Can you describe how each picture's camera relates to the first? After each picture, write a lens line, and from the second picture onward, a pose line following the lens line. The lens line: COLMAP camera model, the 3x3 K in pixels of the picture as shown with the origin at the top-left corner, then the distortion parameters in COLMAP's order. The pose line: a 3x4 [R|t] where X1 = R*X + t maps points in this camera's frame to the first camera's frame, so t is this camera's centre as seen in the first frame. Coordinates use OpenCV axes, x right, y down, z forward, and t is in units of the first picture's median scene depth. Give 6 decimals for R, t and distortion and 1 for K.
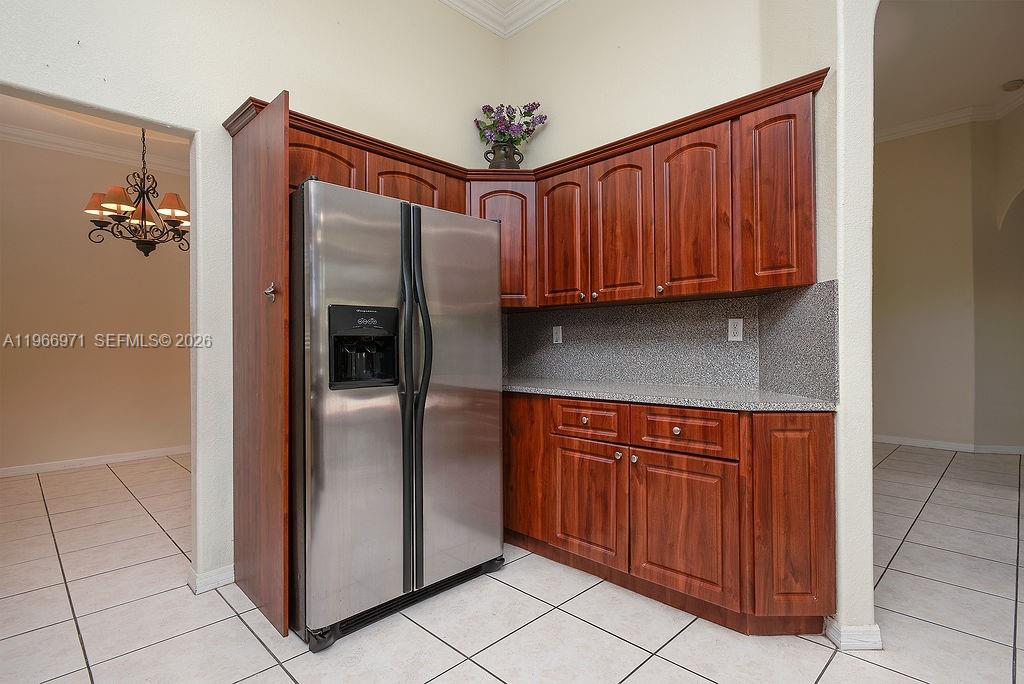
lens RADIAL K [[491.0, 0, 553.2], [0, 491.0, 342.8], [0, 0, 1]] dist [0.008907, 0.000401]
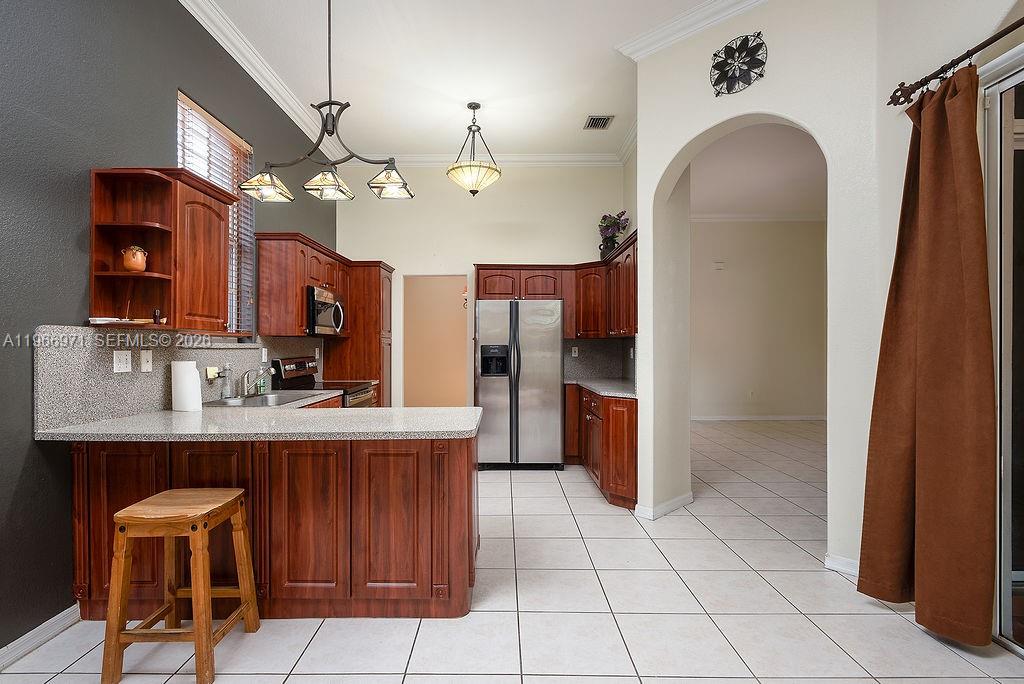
lens RADIAL K [[582.7, 0, 506.1], [0, 582.7, 347.9], [0, 0, 1]] dist [0.003266, 0.001053]
pose [[0.650128, 0.001874, -0.759822, 1.676822], [0.004069, 0.999974, 0.005948, -0.065931], [0.759814, -0.006958, 0.650103, -0.791794]]
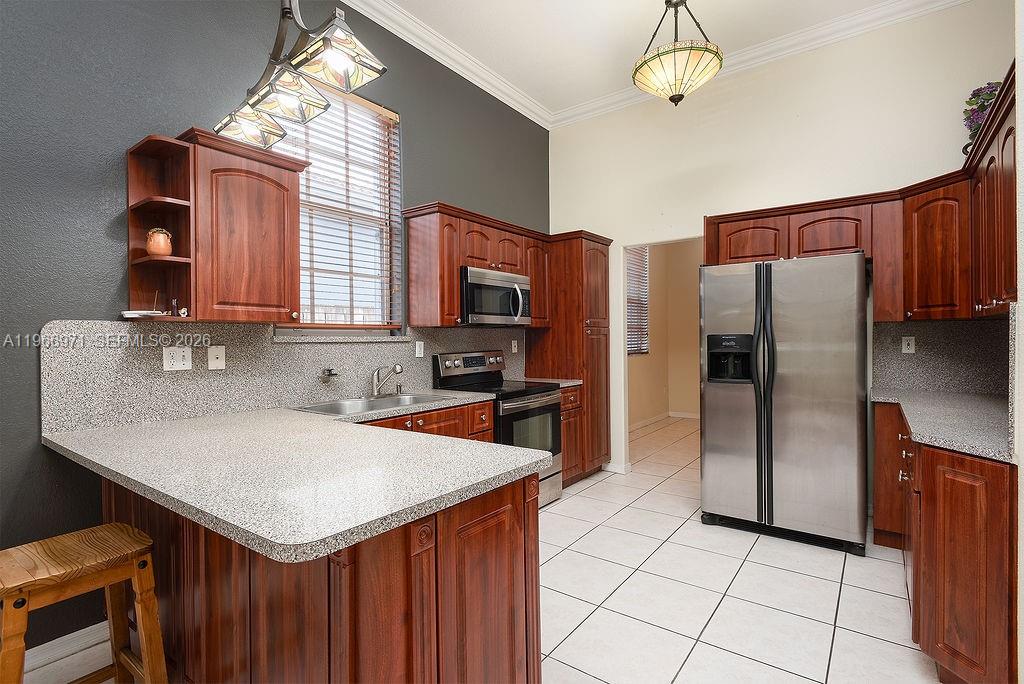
lens RADIAL K [[517.5, 0, 479.9], [0, 517.5, 341.9], [0, 0, 1]] dist [0.000421, -0.000135]
pose [[0.024674, 0.005769, -0.999679, 1.140294], [0.014868, 0.999871, 0.006137, -0.061407], [0.999585, -0.015015, 0.024585, 0.100863]]
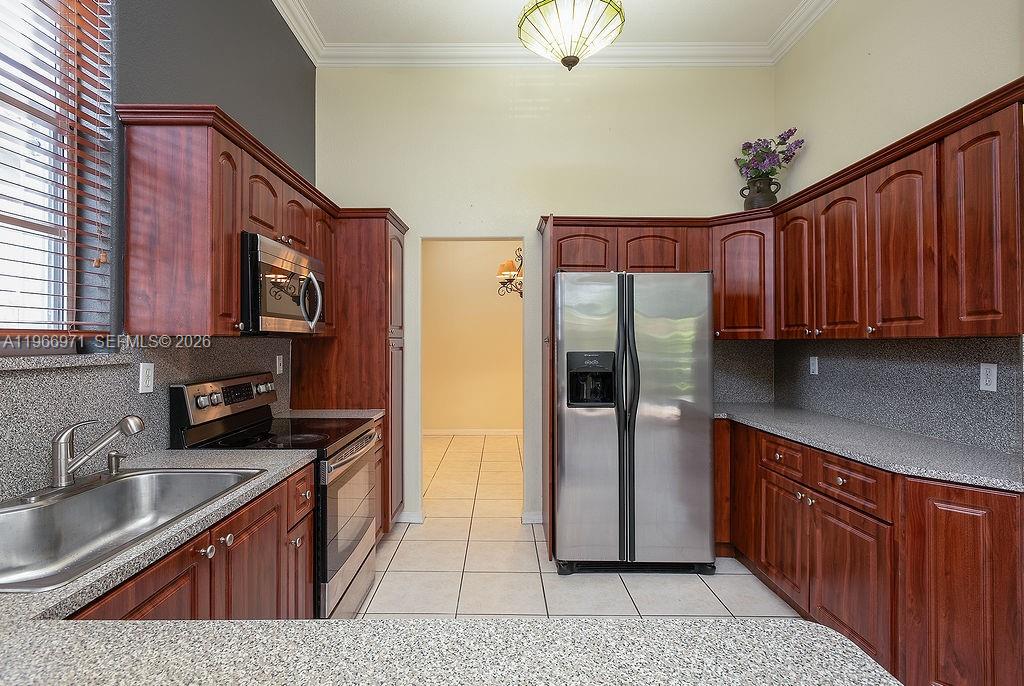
lens RADIAL K [[525.7, 0, 491.7], [0, 525.7, 337.8], [0, 0, 1]] dist [0.001834, 0.000730]
pose [[0.654927, -0.003367, -0.755685, 0.513161], [0.002153, 0.999994, -0.002590, -0.095705], [0.755689, 0.000069, 0.654930, -0.202401]]
